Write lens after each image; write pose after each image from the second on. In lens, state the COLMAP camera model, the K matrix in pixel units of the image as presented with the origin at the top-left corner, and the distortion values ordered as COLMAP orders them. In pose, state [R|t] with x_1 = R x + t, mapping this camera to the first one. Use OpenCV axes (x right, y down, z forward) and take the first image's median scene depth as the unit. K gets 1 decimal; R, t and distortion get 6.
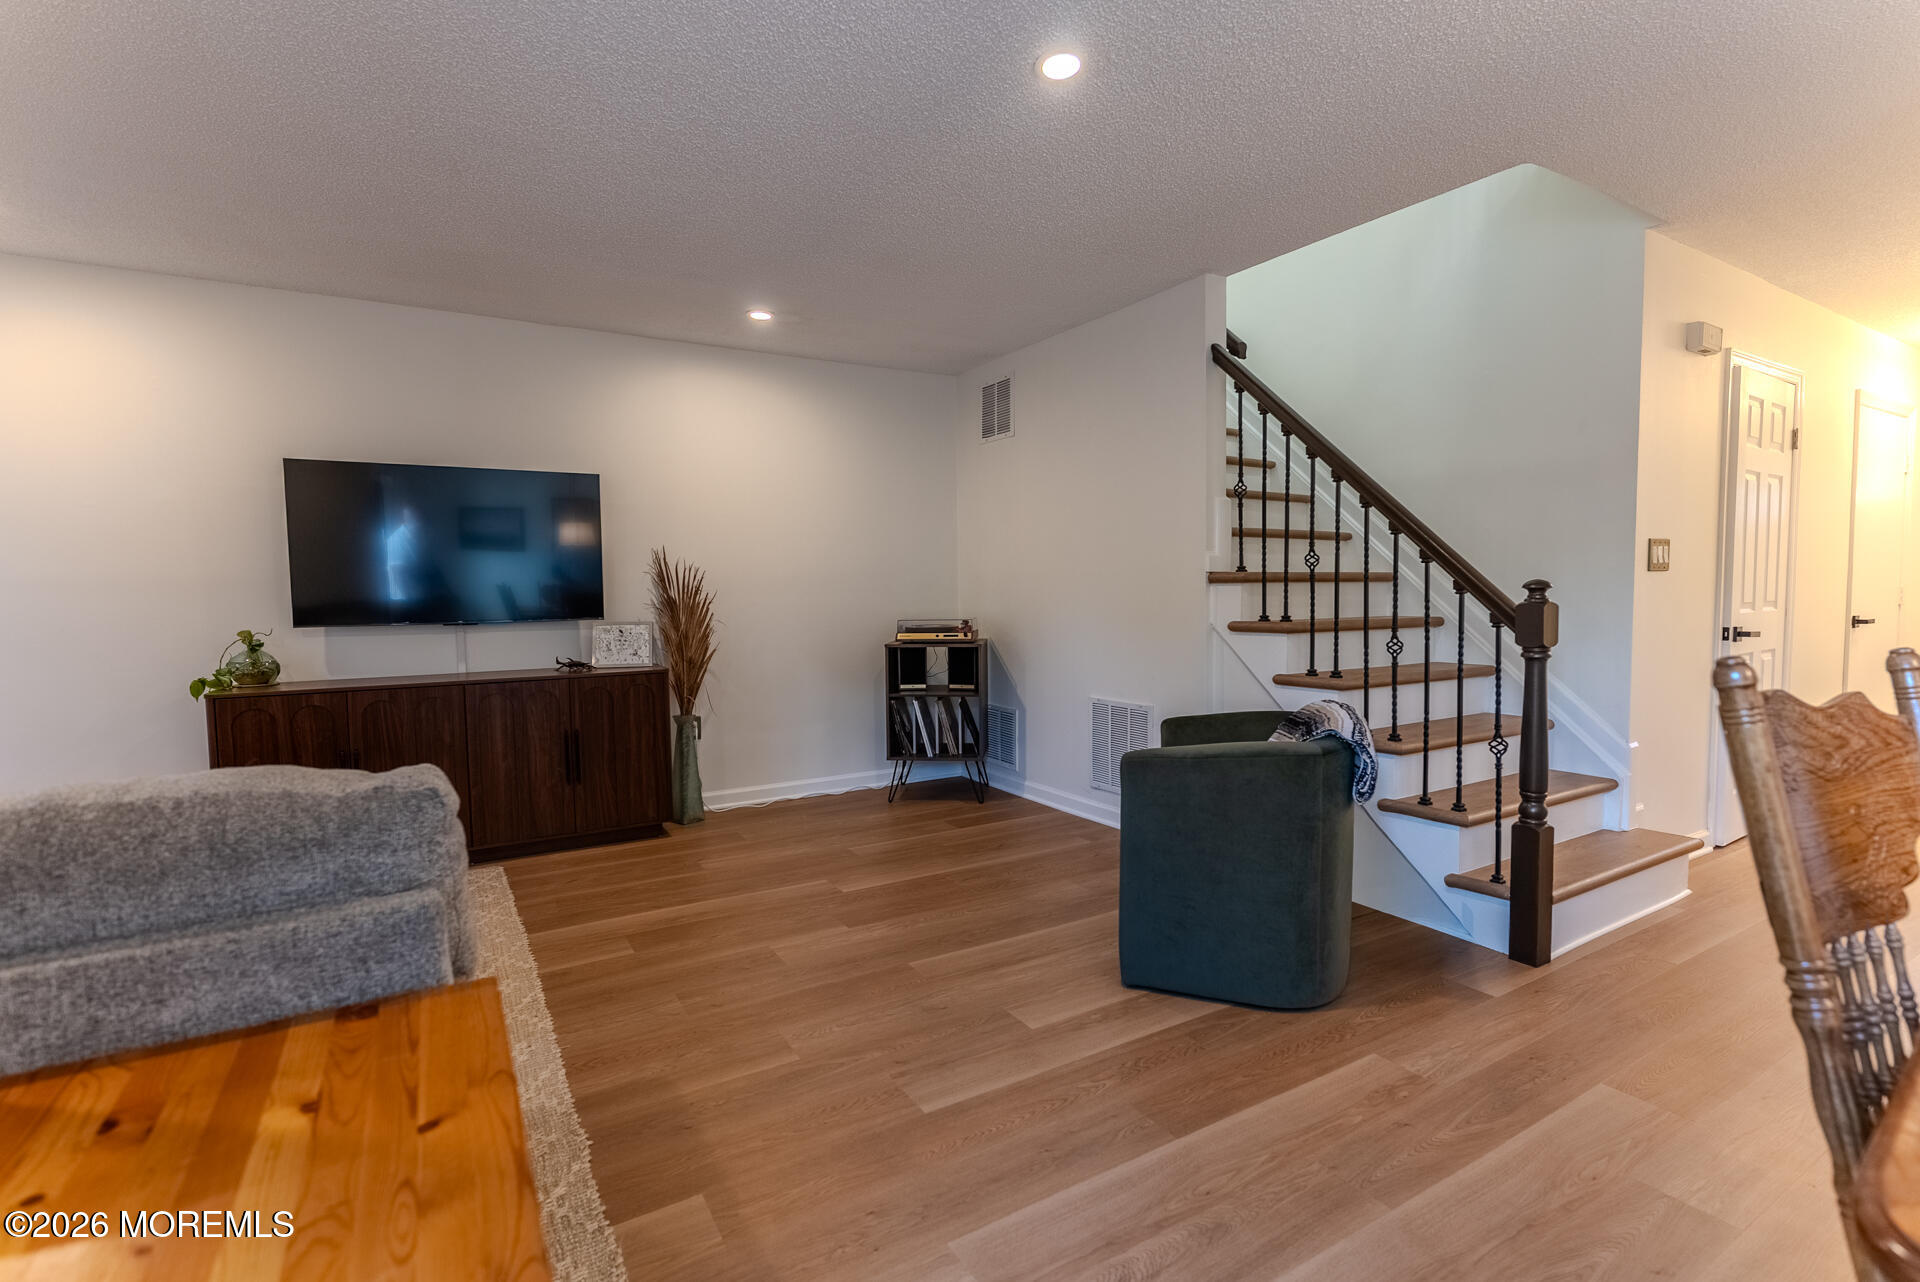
lens RADIAL K [[890.9, 0, 960.0], [0, 890.9, 641.0], [0, 0, 1]] dist [-0.003415, 0.000127]
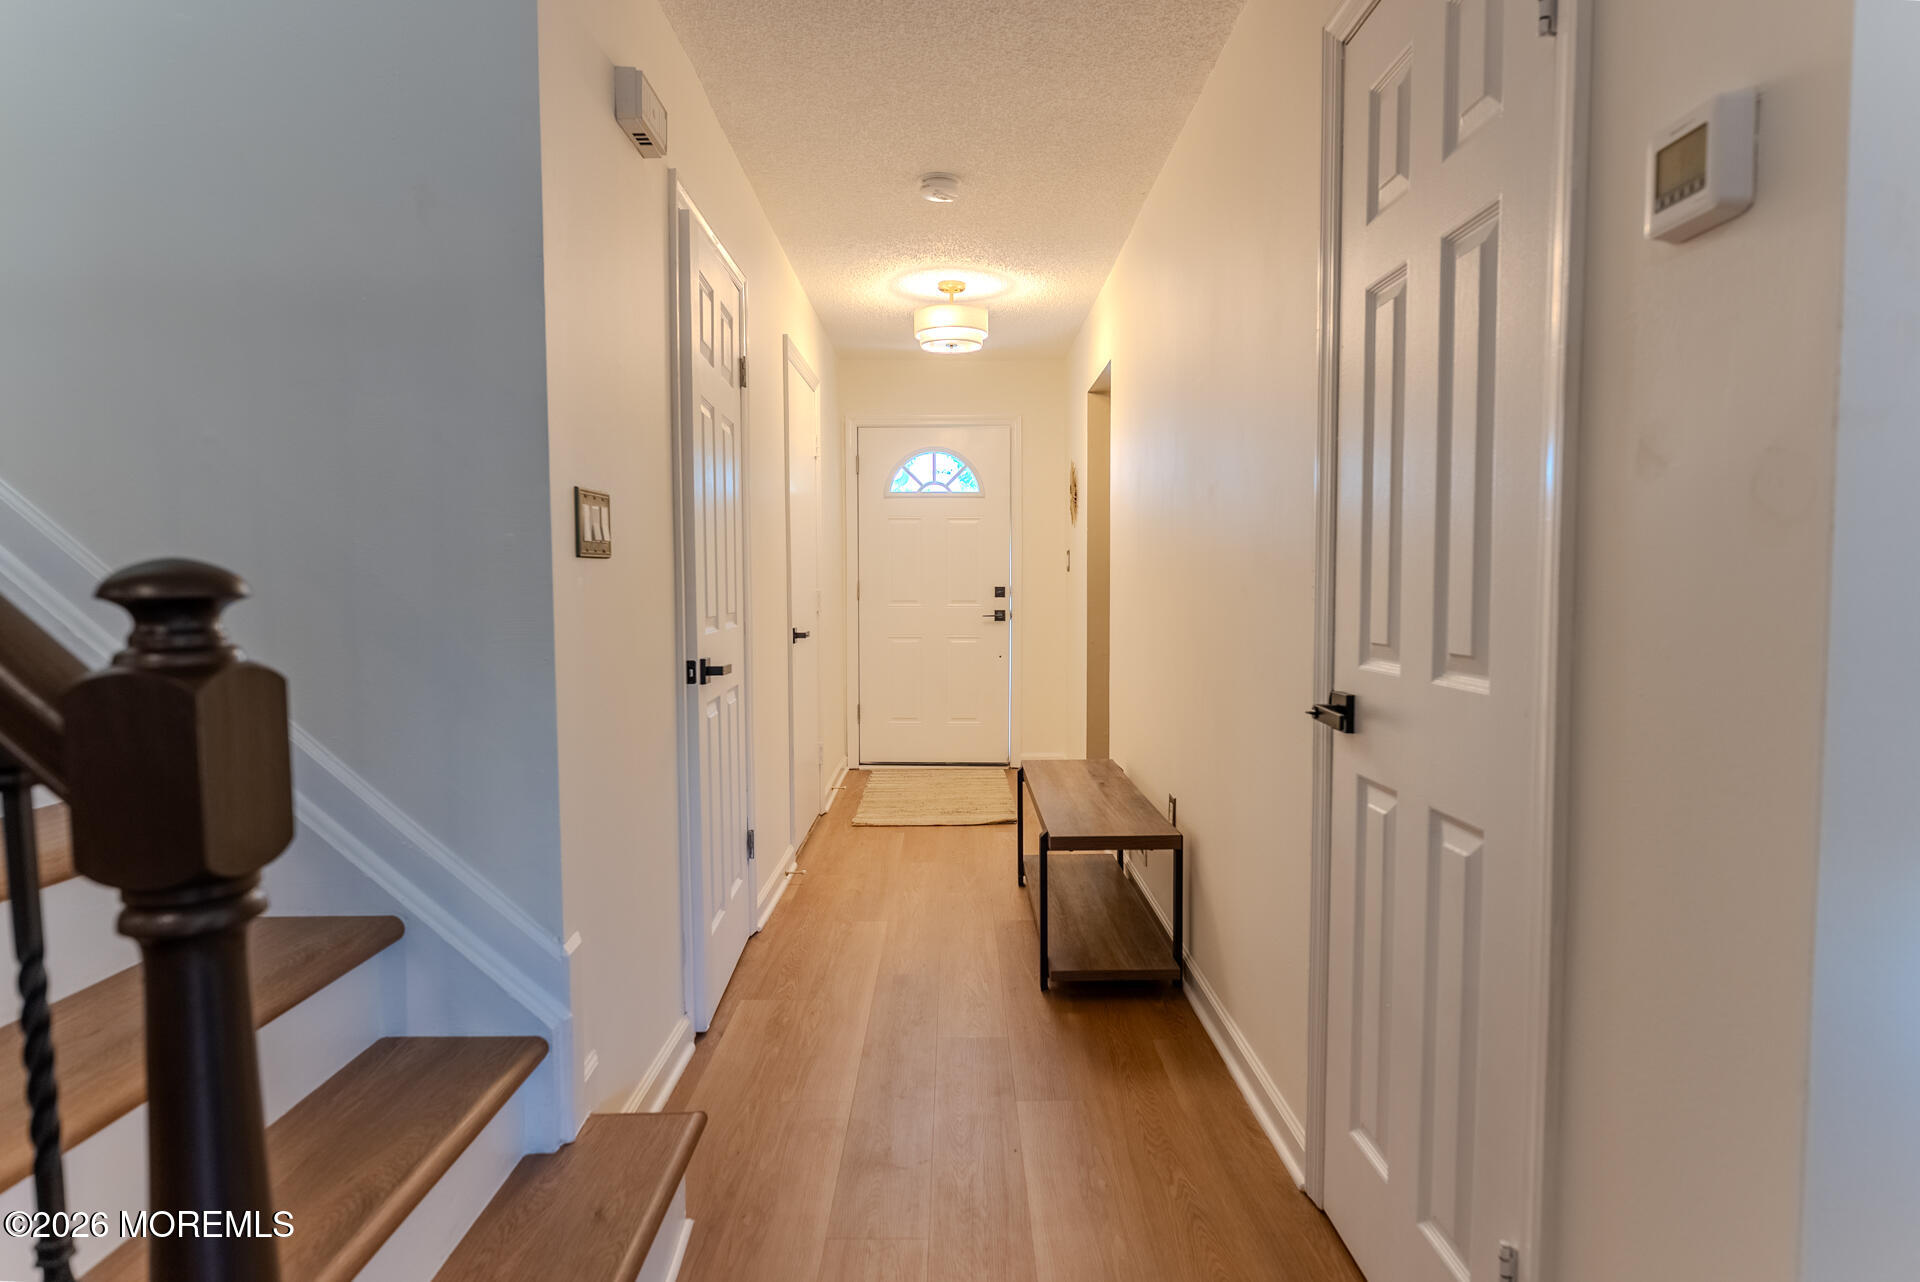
lens RADIAL K [[1014.3, 0, 960.0], [0, 1014.3, 641.0], [0, 0, 1]] dist [-0.001710, -0.000117]
pose [[0.508270, -0.040781, 0.860232, 0.392416], [0.048349, 0.998654, 0.018776, -0.033207], [-0.859840, 0.032048, 0.509557, 0.524593]]
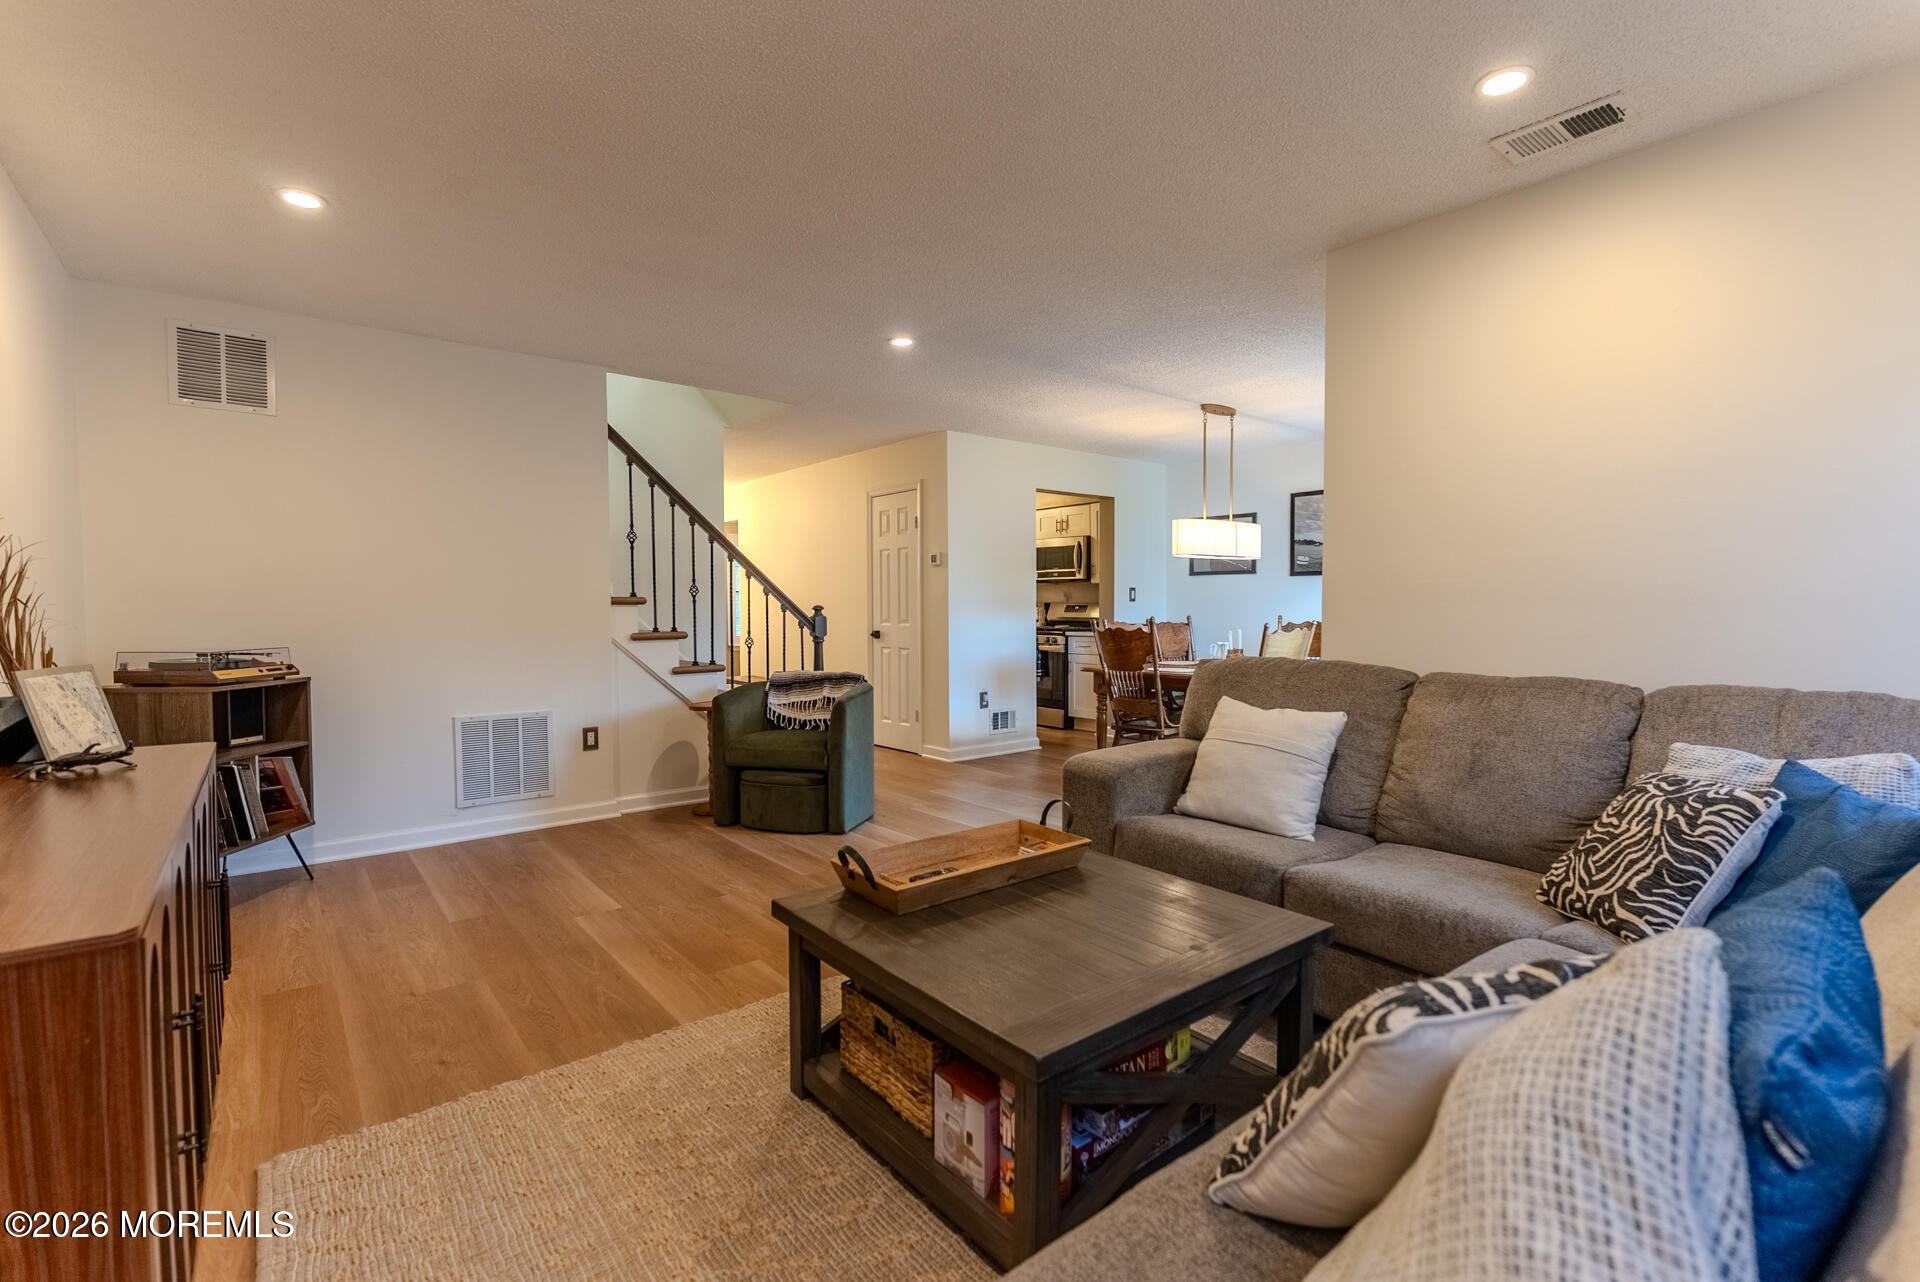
lens RADIAL K [[866.0, 0, 960.0], [0, 866.0, 641.0], [0, 0, 1]] dist [-0.000144, 0.000569]
pose [[-0.139508, -0.028946, 0.989798, -1.086400], [0.062652, 0.997312, 0.037996, -0.029701], [-0.988237, 0.067314, -0.137320, 0.698806]]
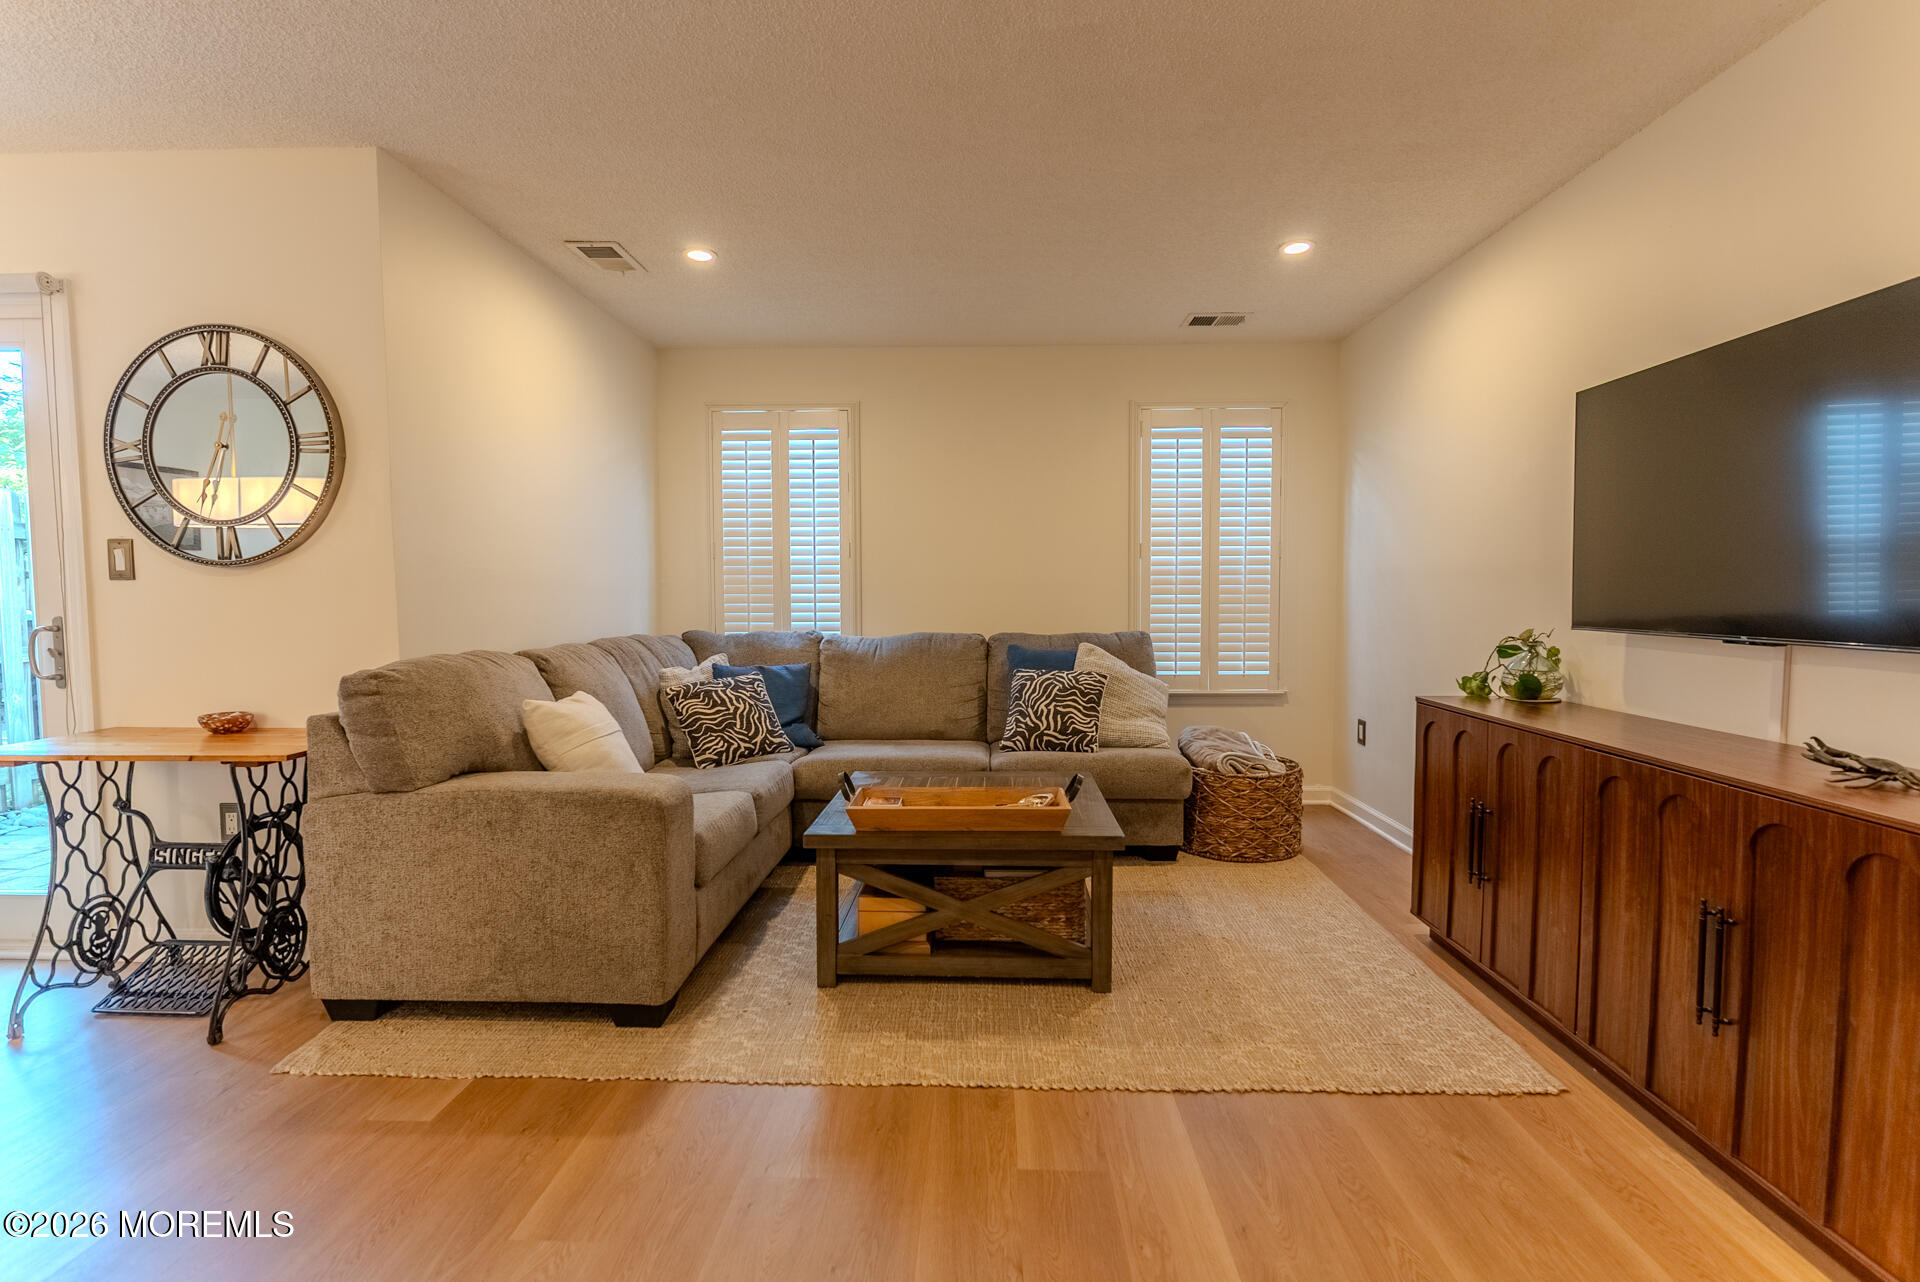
lens RADIAL K [[890.9, 0, 960.0], [0, 890.9, 641.0], [0, 0, 1]] dist [-0.003415, 0.000127]
pose [[-0.544402, 0.061575, -0.836561, 0.119717], [-0.041536, 0.994100, 0.100201, -0.059614], [0.837795, 0.089297, -0.538632, 1.002410]]
